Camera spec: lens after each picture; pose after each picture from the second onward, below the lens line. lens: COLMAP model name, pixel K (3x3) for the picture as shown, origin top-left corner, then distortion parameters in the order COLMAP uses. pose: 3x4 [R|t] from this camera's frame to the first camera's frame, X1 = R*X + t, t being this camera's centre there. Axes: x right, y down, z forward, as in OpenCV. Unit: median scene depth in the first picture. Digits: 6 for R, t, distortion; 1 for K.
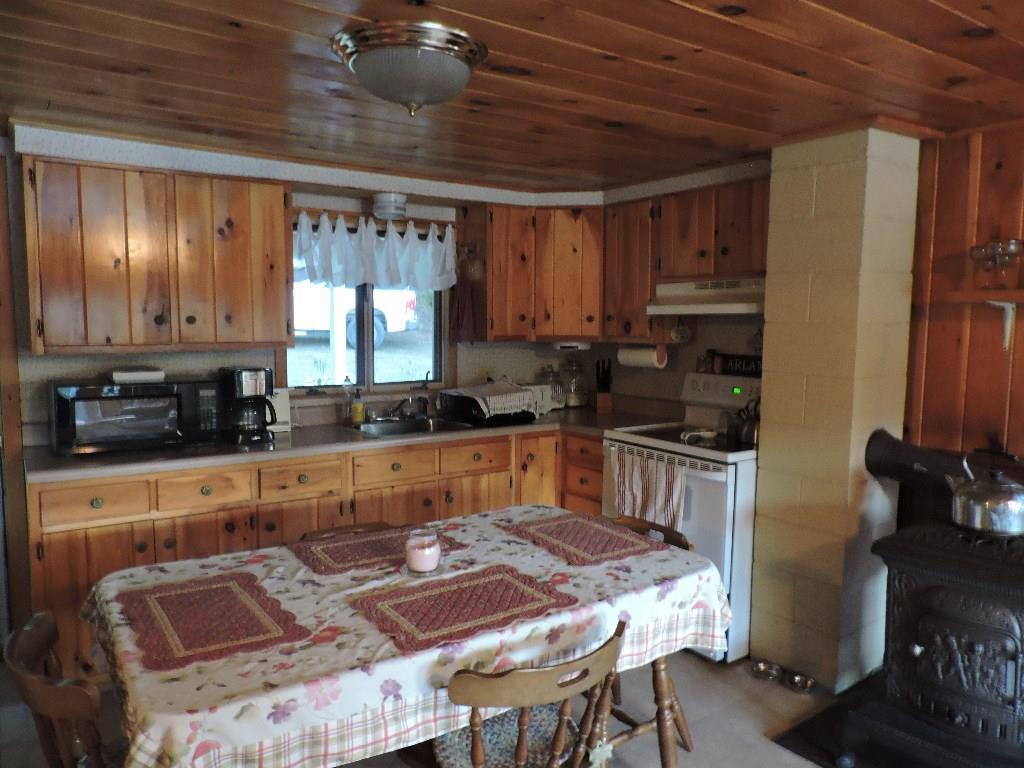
lens RADIAL K [[721.2, 0, 516.8], [0, 721.2, 389.6], [0, 0, 1]] dist [-0.031927, 0.009515]
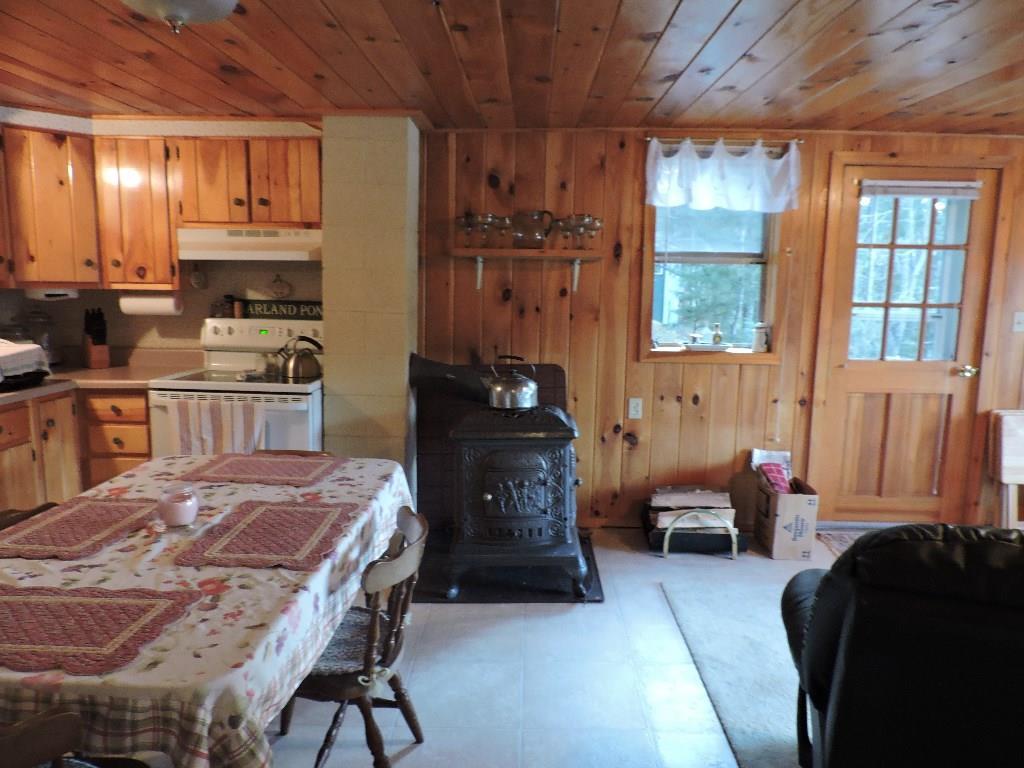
lens RADIAL K [[721.2, 0, 516.8], [0, 721.2, 389.6], [0, 0, 1]] dist [-0.031927, 0.009515]
pose [[0.591624, -0.112490, 0.798327, -0.578949], [0.061007, 0.993625, 0.094798, 0.012905], [-0.803902, -0.007381, 0.594716, 0.087058]]
